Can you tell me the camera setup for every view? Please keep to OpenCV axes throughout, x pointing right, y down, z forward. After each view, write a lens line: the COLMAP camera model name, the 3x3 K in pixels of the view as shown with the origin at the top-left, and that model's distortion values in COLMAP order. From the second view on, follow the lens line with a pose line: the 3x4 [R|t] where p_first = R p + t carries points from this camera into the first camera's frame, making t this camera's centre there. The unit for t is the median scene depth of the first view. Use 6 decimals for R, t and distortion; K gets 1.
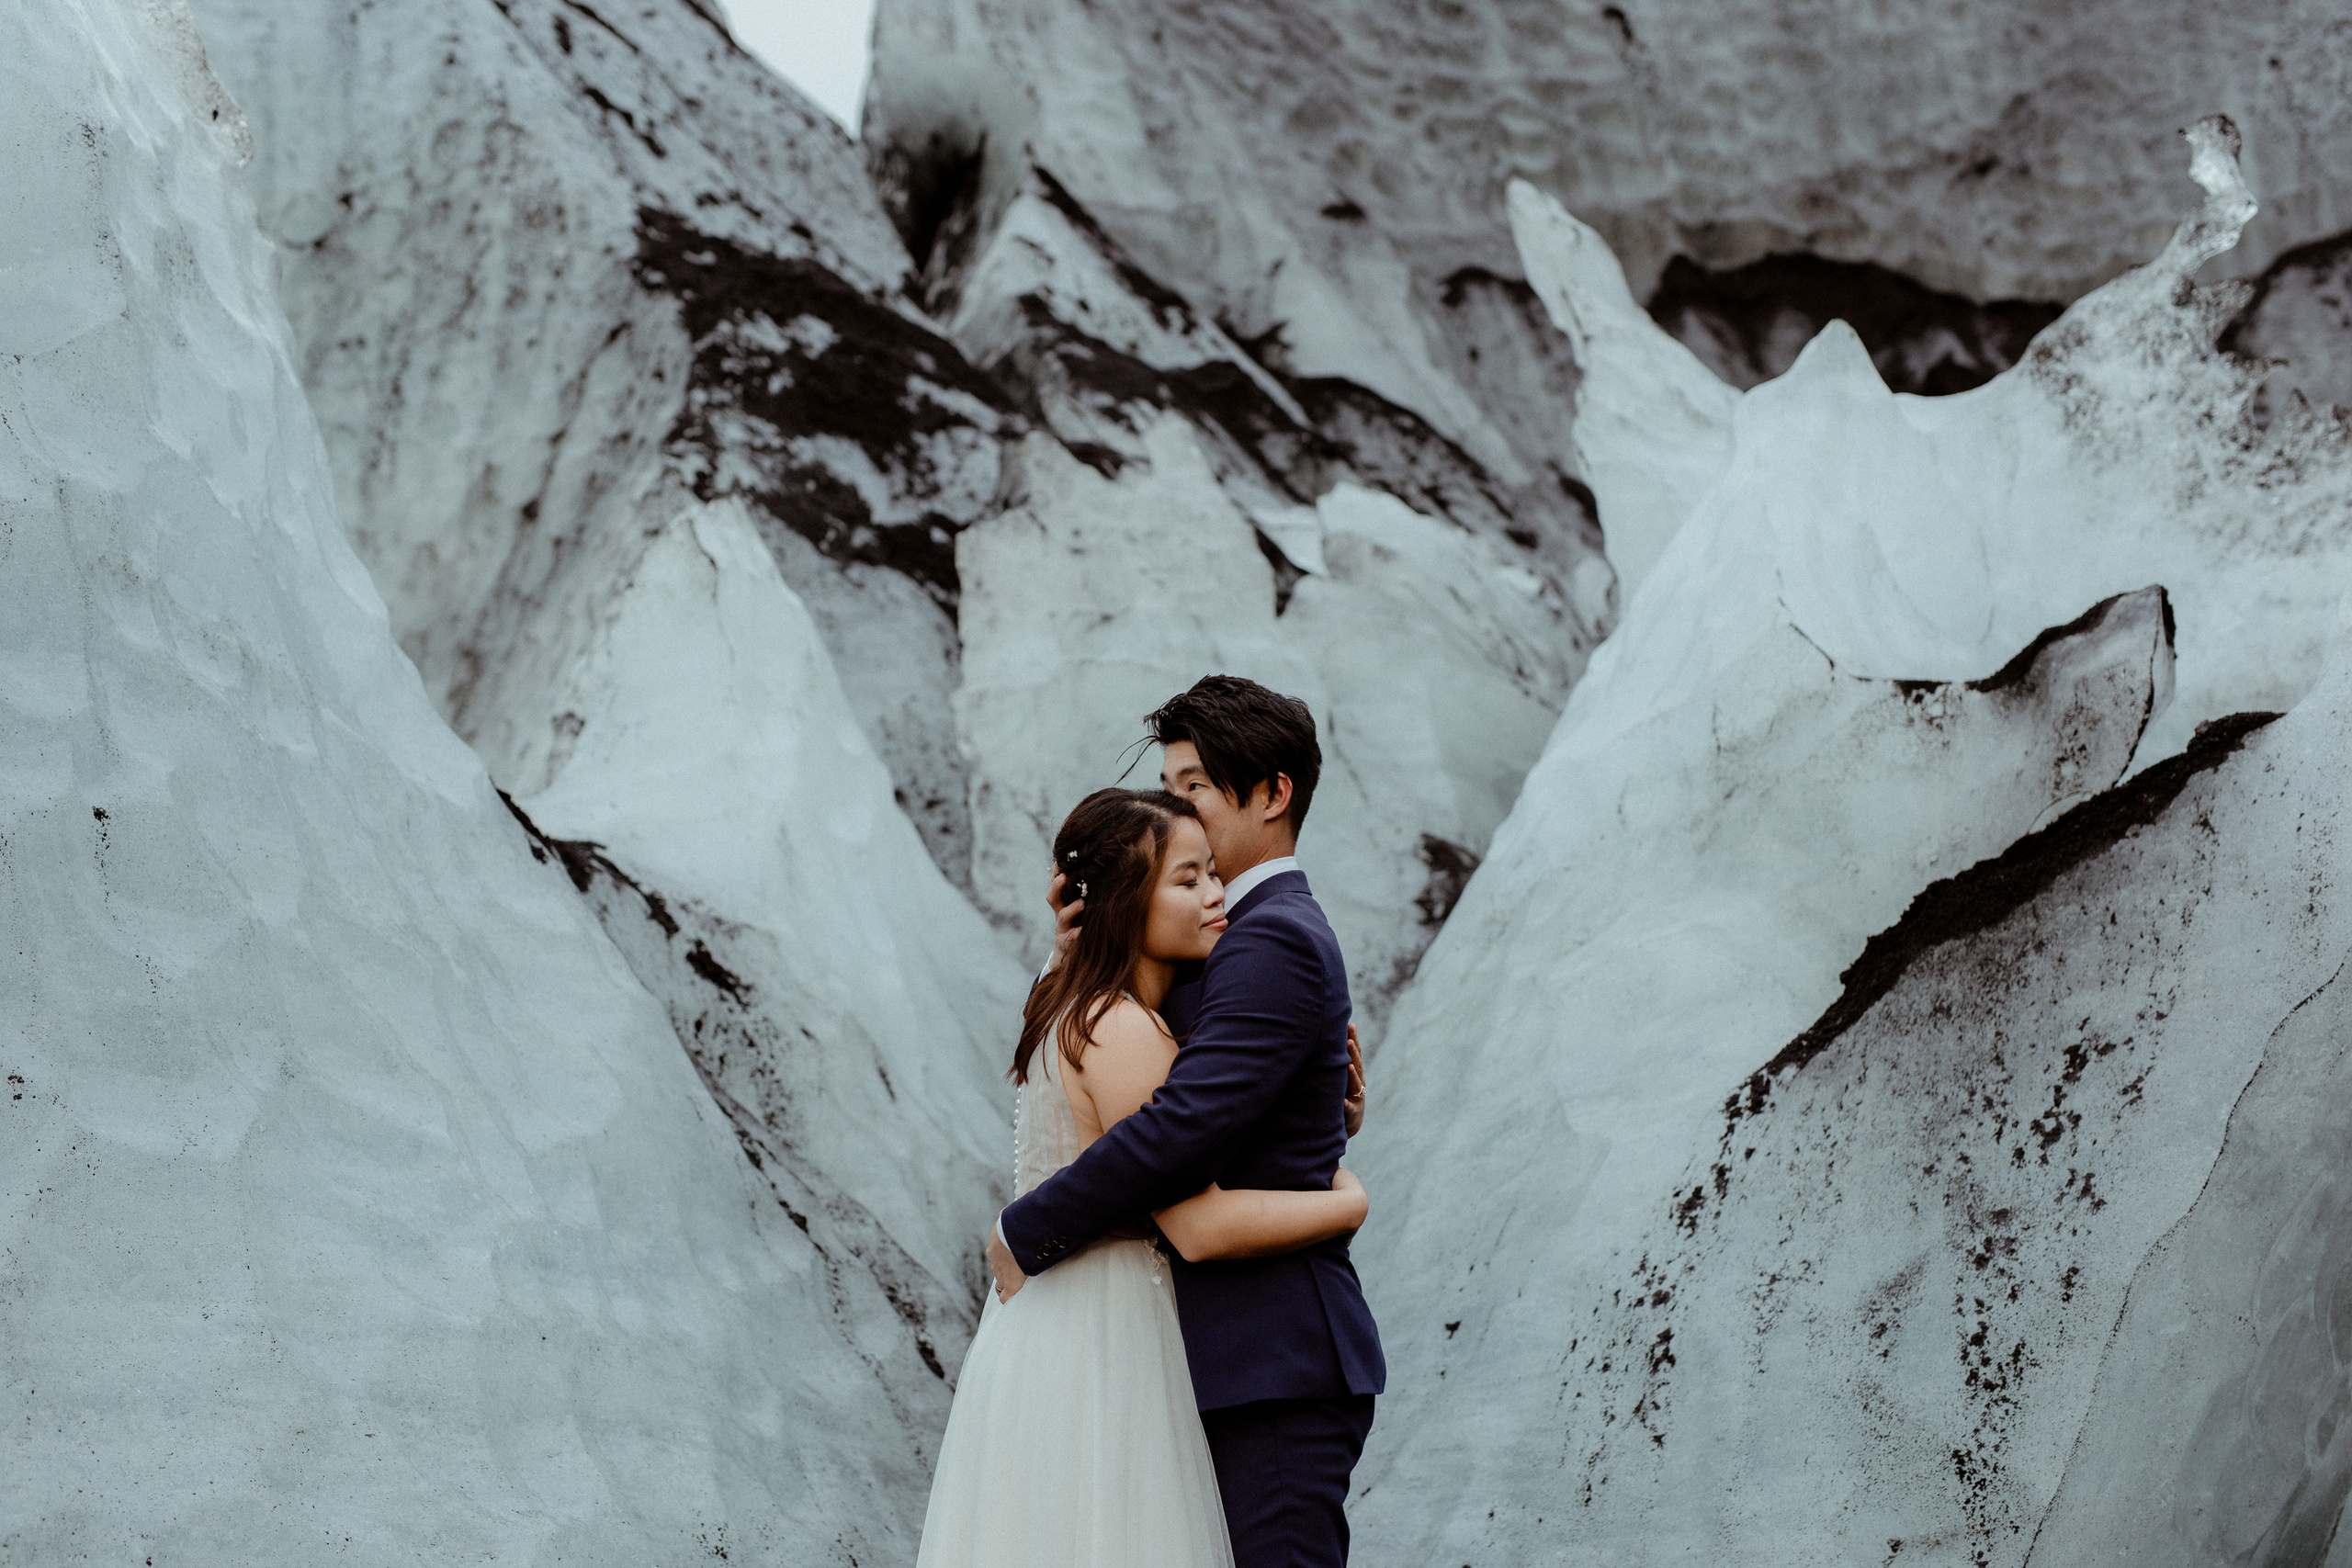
lens RADIAL K [[3278.0, 0, 1181.5], [0, 3278.0, 793.4], [0, 0, 1]] dist [-0.004204, 0.035464]
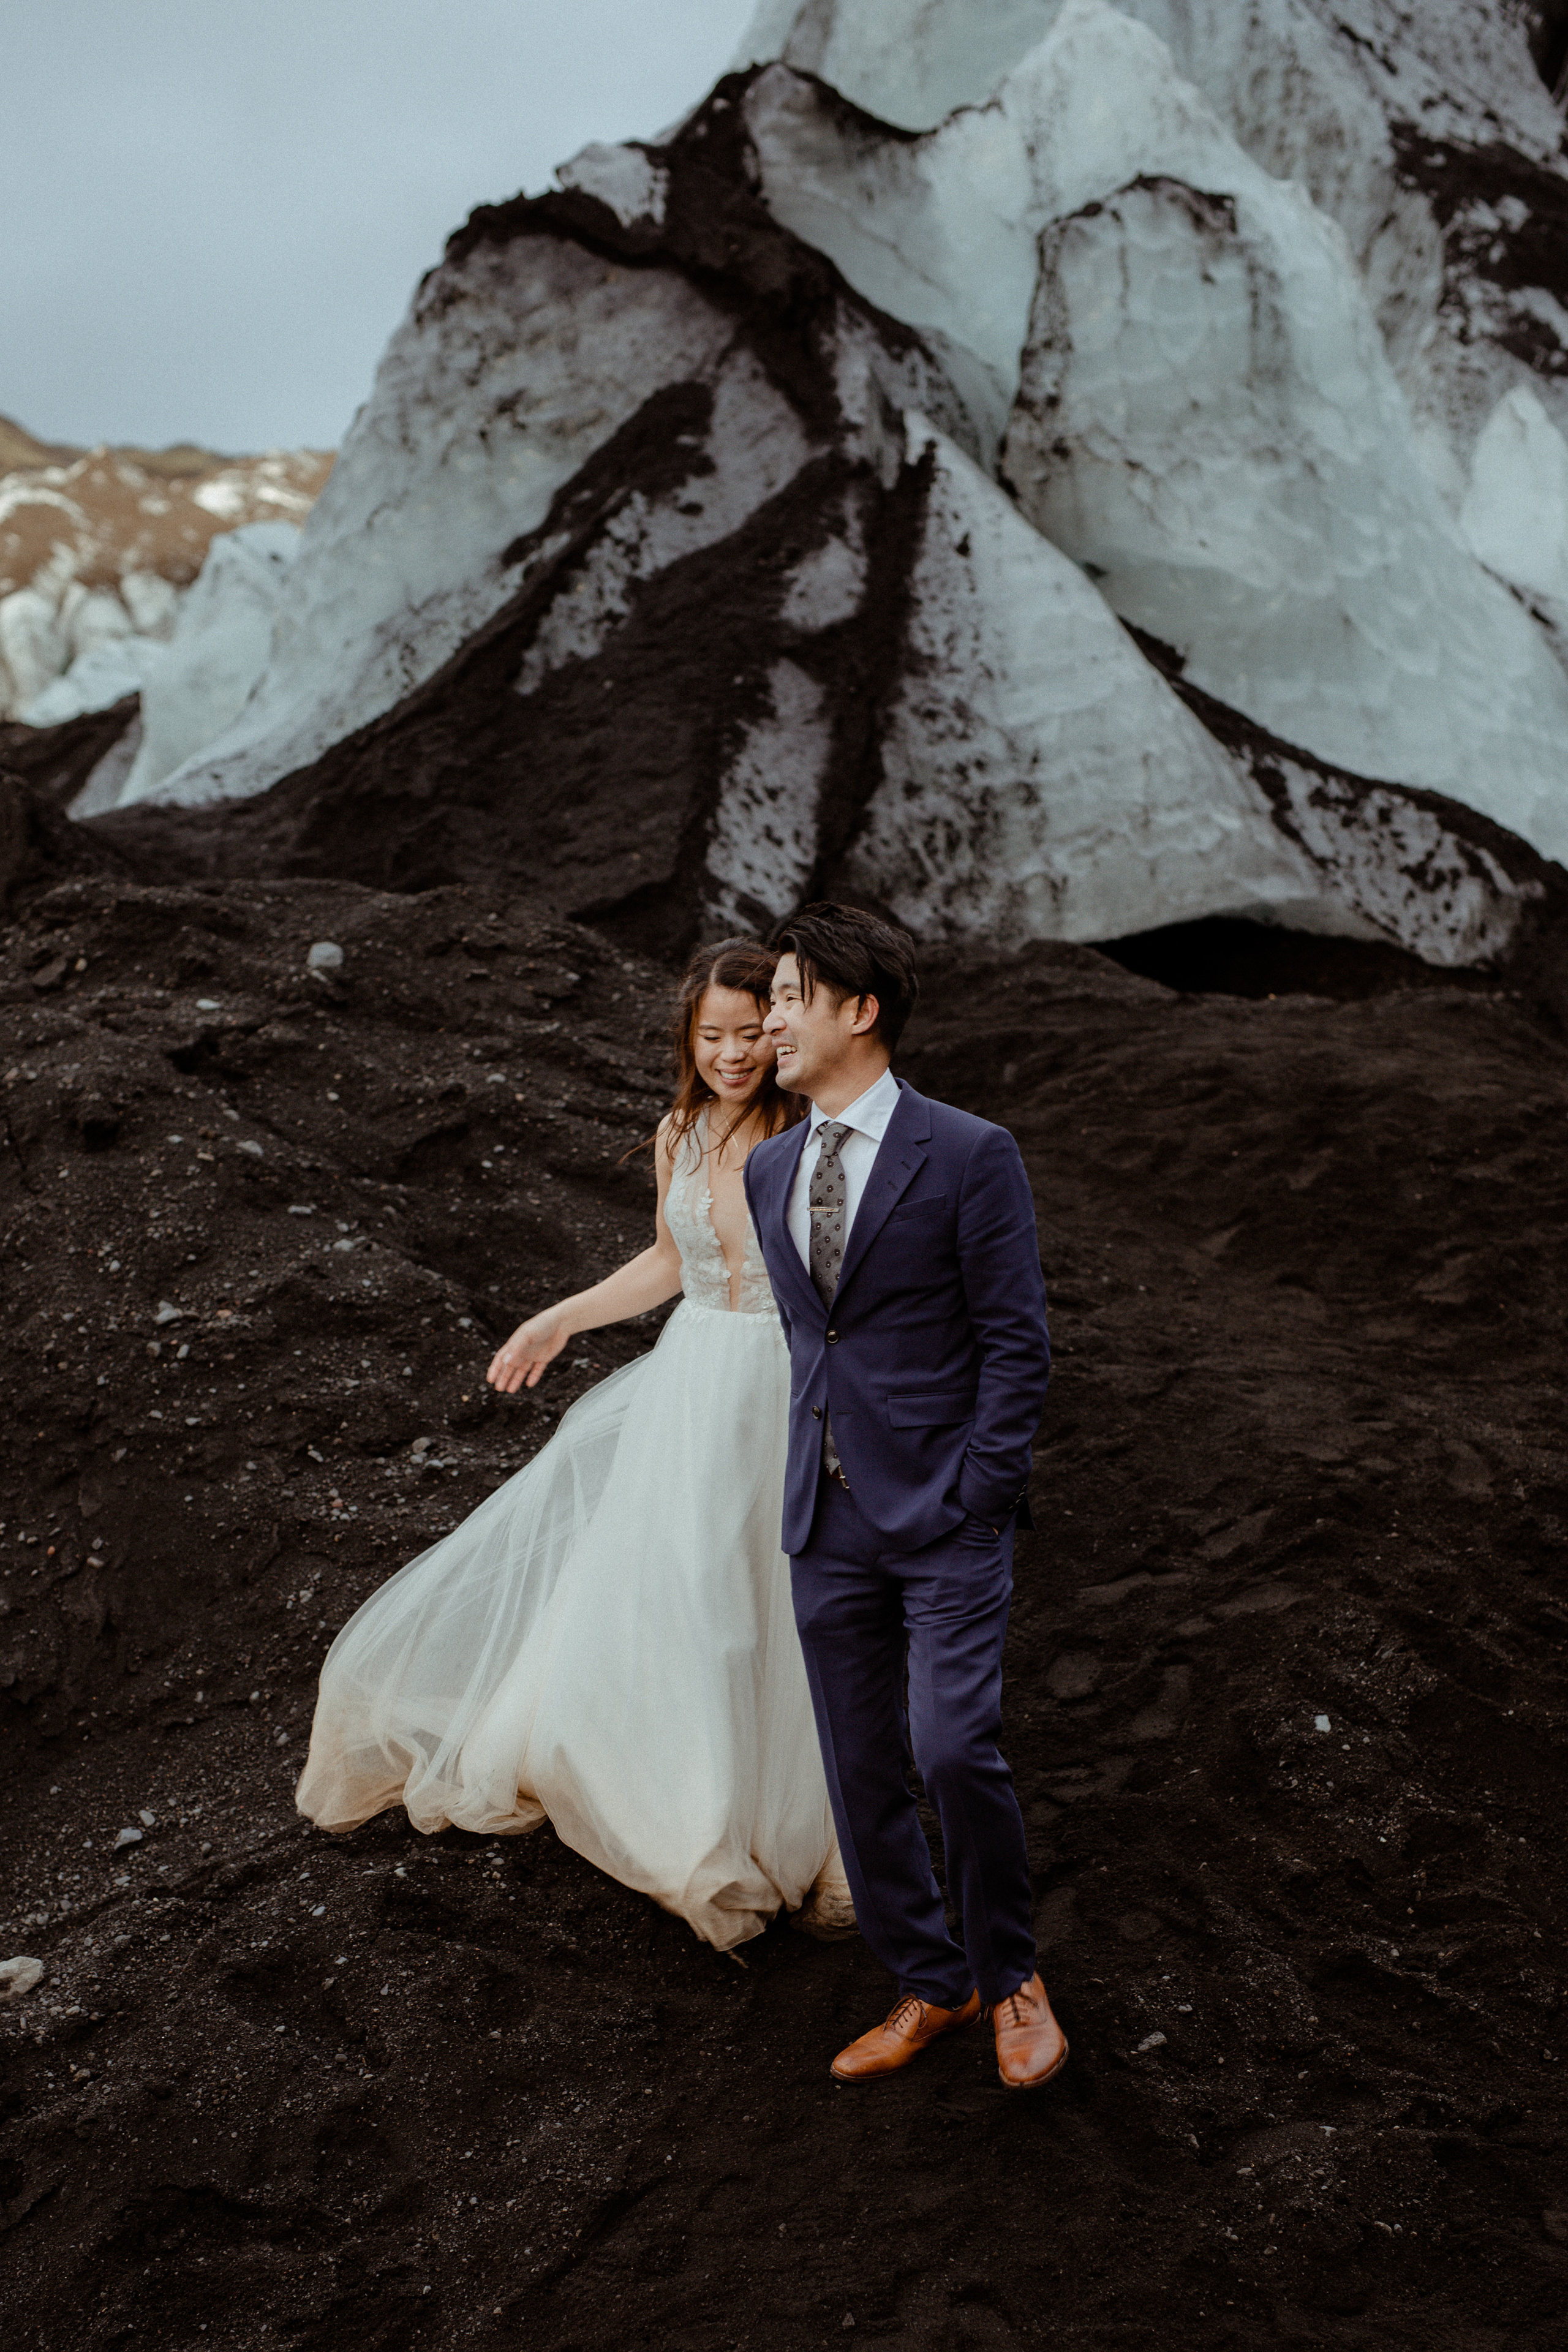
lens RADIAL K [[4121.9, 0, 784.8], [0, 4121.9, 1484.8], [0, 0, 1]] dist [0.002291, 0.014657]
pose [[0.971785, -0.001534, -0.235864, 0.011711], [0.059018, 0.969751, 0.236853, -0.037364], [0.228366, -0.244090, 0.942480, -1.034637]]
